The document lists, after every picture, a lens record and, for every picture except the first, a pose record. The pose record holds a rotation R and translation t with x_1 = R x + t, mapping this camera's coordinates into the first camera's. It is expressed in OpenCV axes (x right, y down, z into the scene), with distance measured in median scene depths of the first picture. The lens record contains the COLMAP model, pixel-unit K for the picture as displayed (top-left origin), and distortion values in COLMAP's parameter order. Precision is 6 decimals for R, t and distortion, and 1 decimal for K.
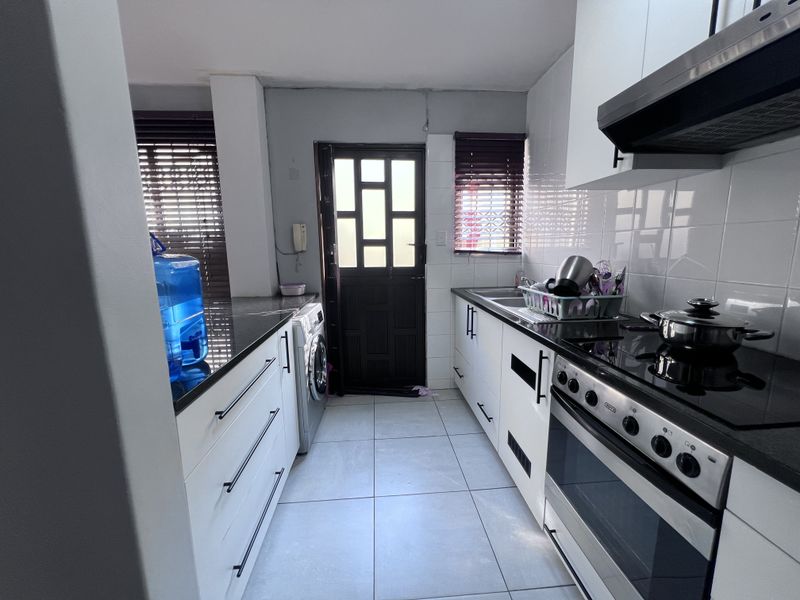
lens RADIAL K [[321.1, 0, 395.5], [0, 321.1, 300.0], [0, 0, 1]] dist [-0.001385, 0.000259]
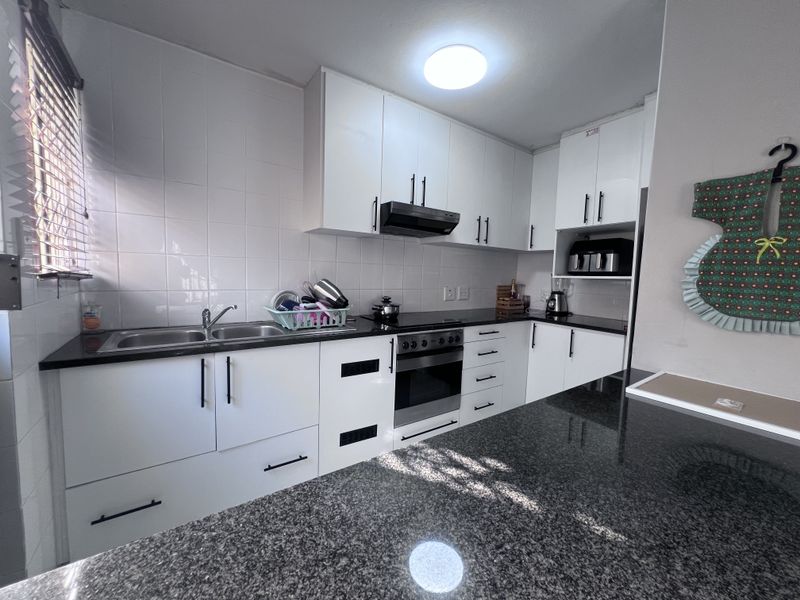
lens RADIAL K [[321.1, 0, 400.6], [0, 321.1, 301.2], [0, 0, 1]] dist [-0.001385, 0.000259]
pose [[-0.522795, -0.078269, 0.848858, -0.702817], [0.114913, 0.980217, 0.161153, -0.214295], [-0.844678, 0.181795, -0.503458, 1.354195]]
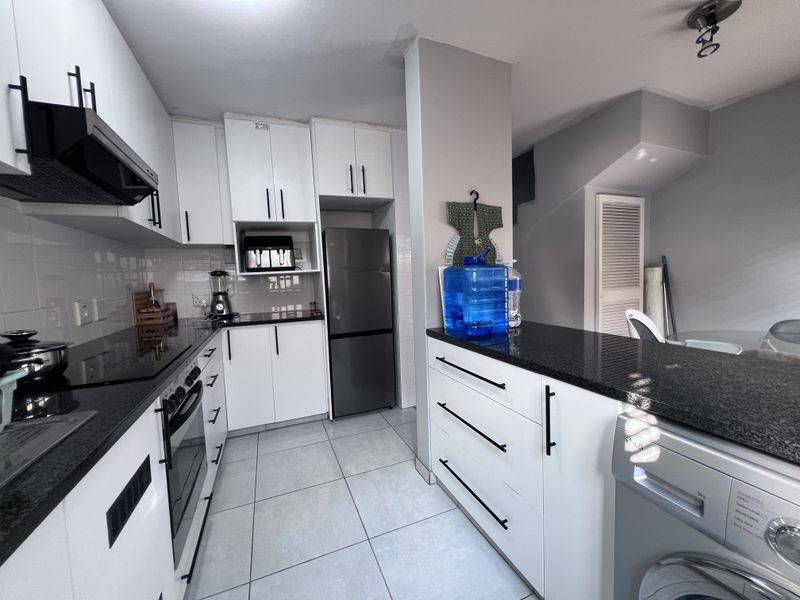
lens RADIAL K [[321.1, 0, 398.4], [0, 321.1, 298.4], [0, 0, 1]] dist [-0.001385, 0.000259]
pose [[-0.943553, 0.072546, -0.323179, 0.119527], [-0.002687, 0.974011, 0.226486, -0.206362], [0.331211, 0.214569, -0.918836, 1.450823]]
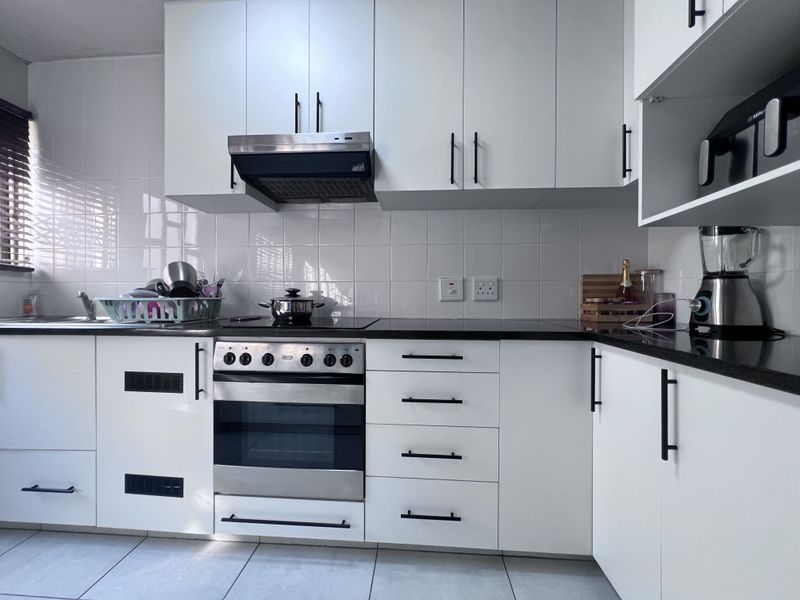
lens RADIAL K [[321.1, 0, 401.4], [0, 321.1, 298.2], [0, 0, 1]] dist [-0.001385, 0.000259]
pose [[0.129935, 0.013031, 0.991437, -0.353500], [0.157952, 0.986873, -0.033671, 0.120933], [-0.978861, 0.160974, 0.126171, 0.181395]]
